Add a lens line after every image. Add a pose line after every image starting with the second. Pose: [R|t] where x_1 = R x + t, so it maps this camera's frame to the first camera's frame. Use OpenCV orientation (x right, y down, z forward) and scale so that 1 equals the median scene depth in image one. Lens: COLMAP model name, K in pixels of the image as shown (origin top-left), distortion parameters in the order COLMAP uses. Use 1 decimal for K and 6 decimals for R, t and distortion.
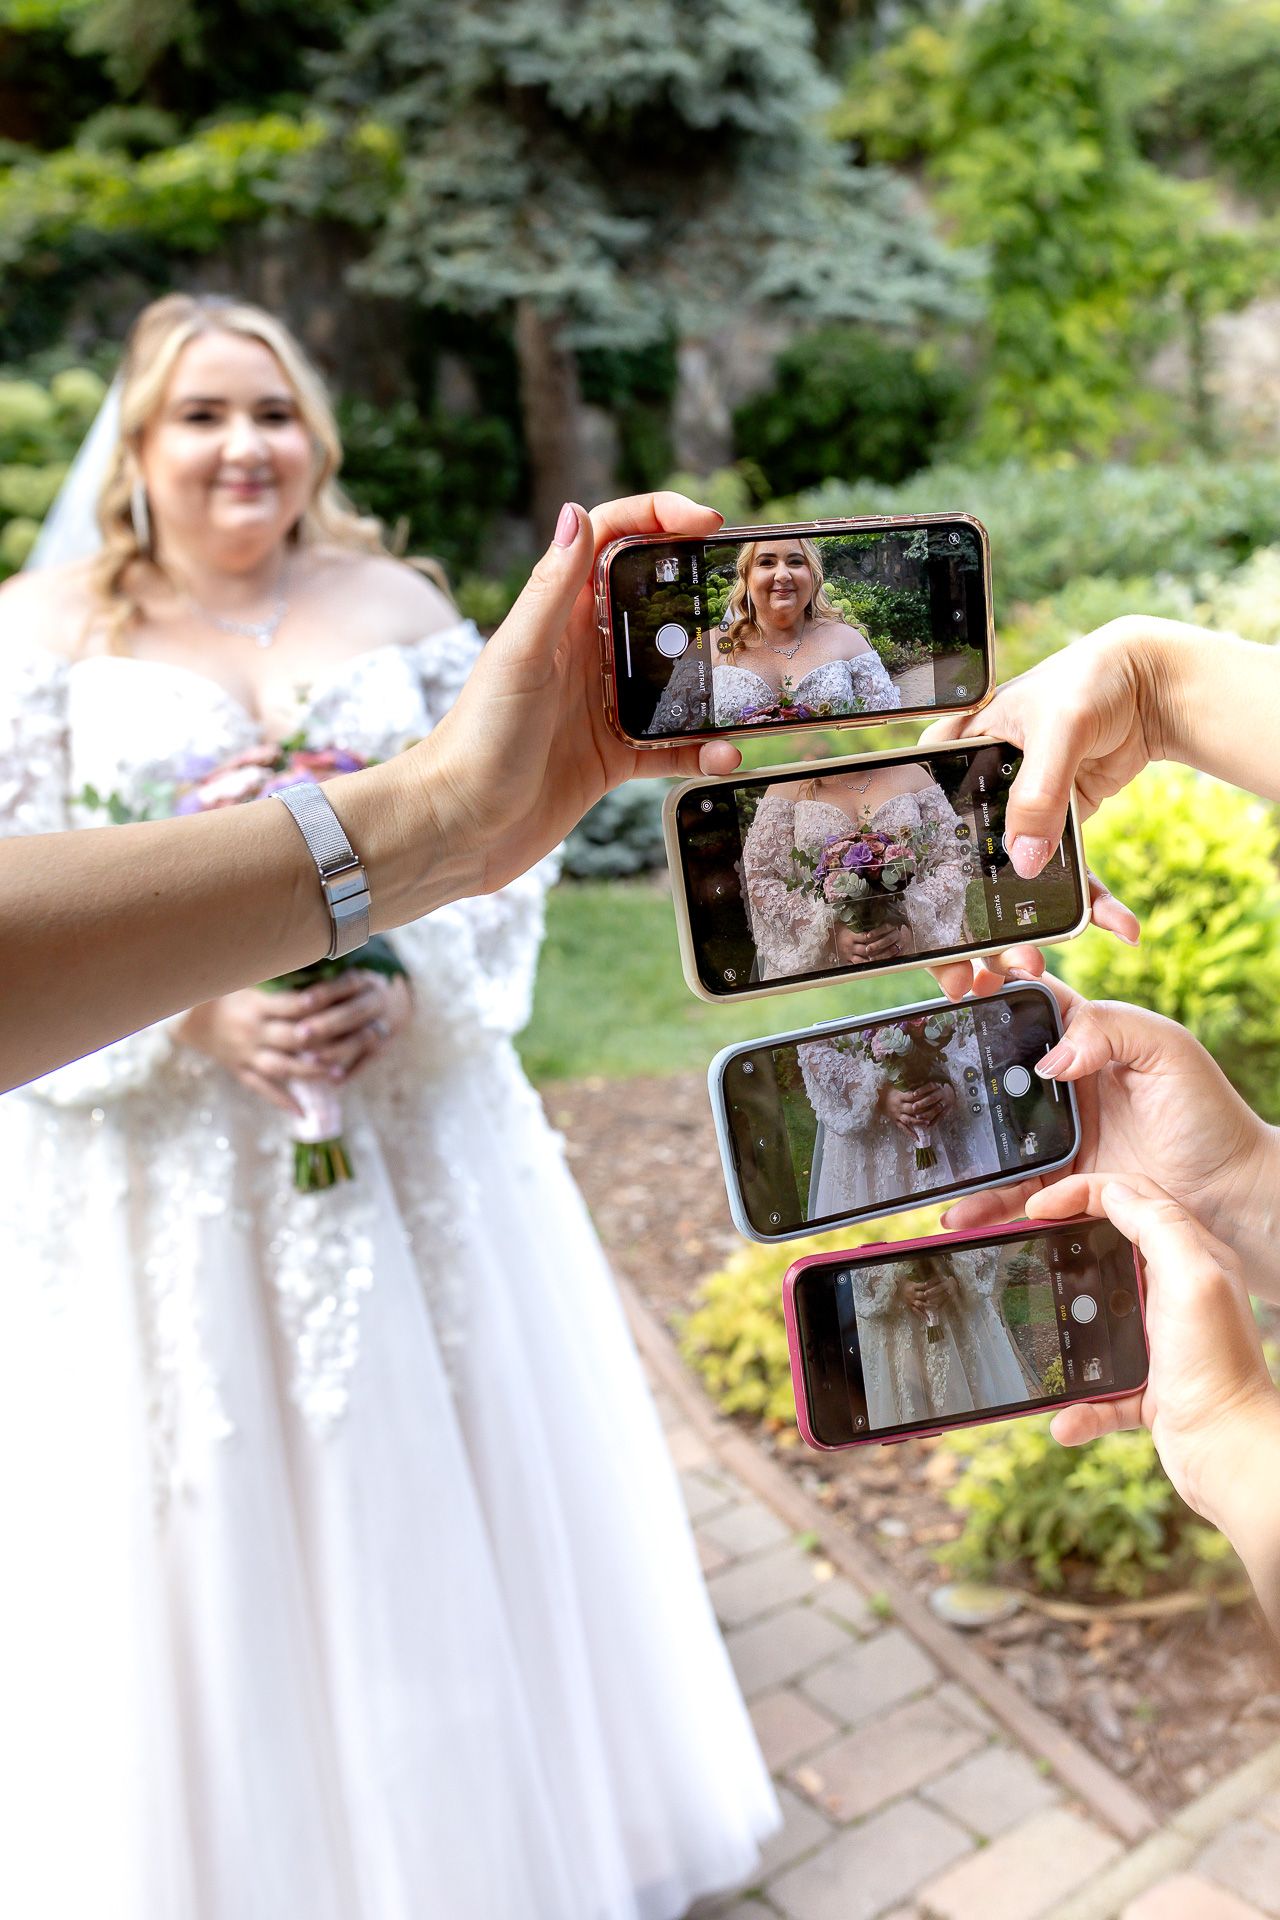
lens RADIAL K [[2247.9, 0, 640.0], [0, 2247.9, 960.0], [0, 0, 1]] dist [0.231639, 0.001062]
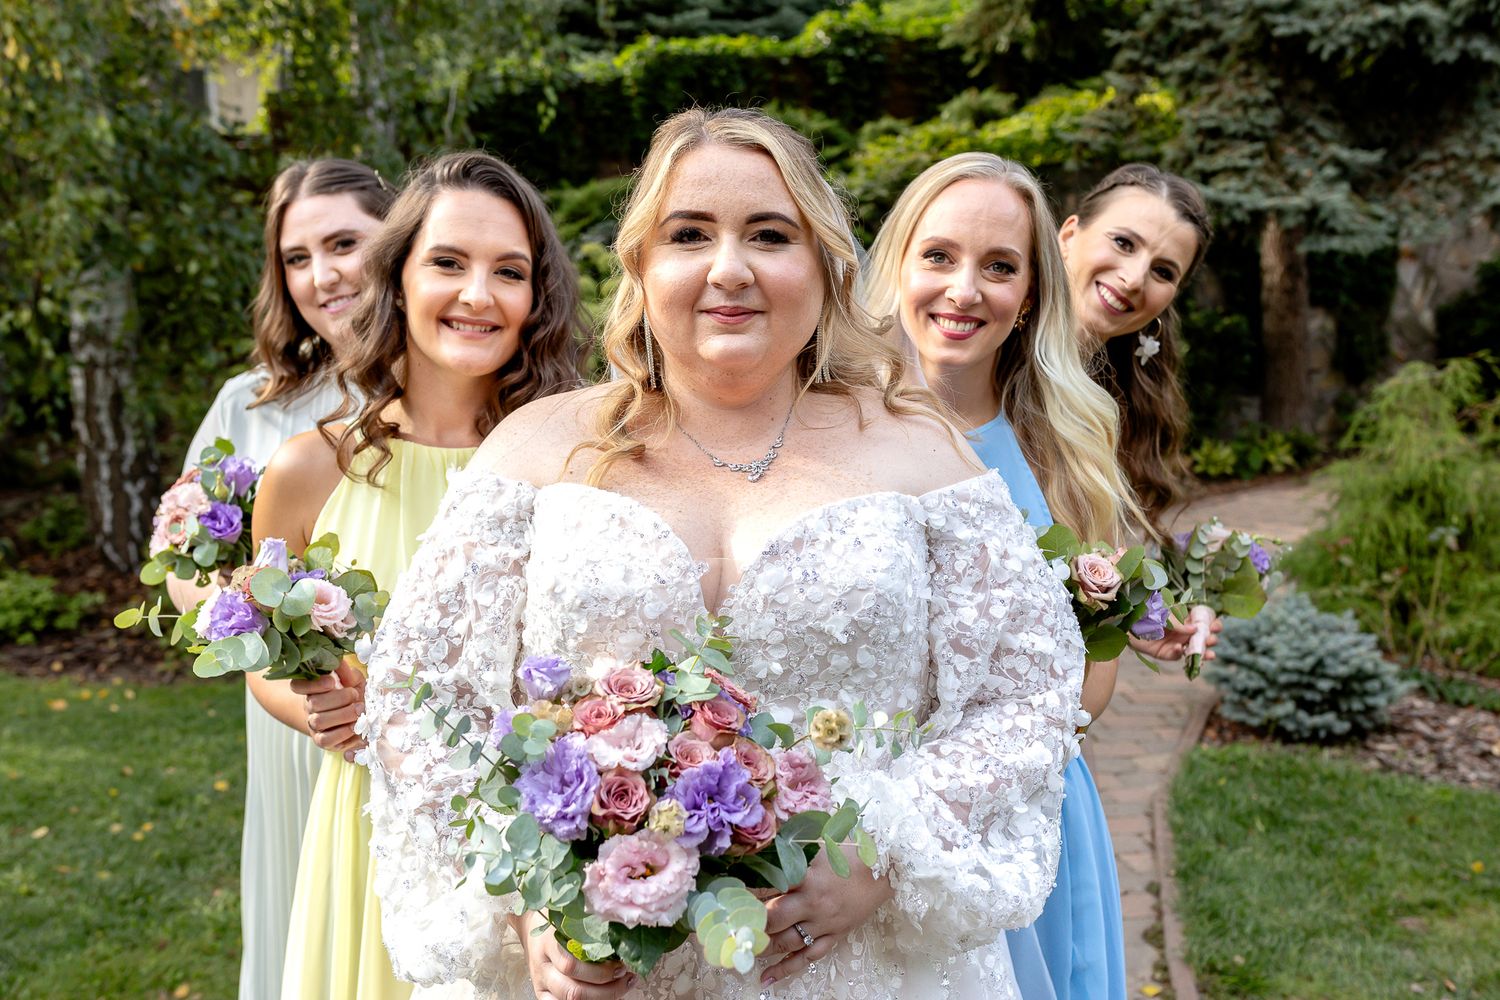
lens RADIAL K [[1814.0, 0, 751.4], [0, 1814.0, 501.1], [0, 0, 1]] dist [-0.081520, 0.000005]
pose [[0.933115, 0.054503, -0.355425, 0.086936], [-0.105006, 0.986663, -0.124376, -0.043471], [0.343906, 0.153379, 0.926393, 0.340120]]
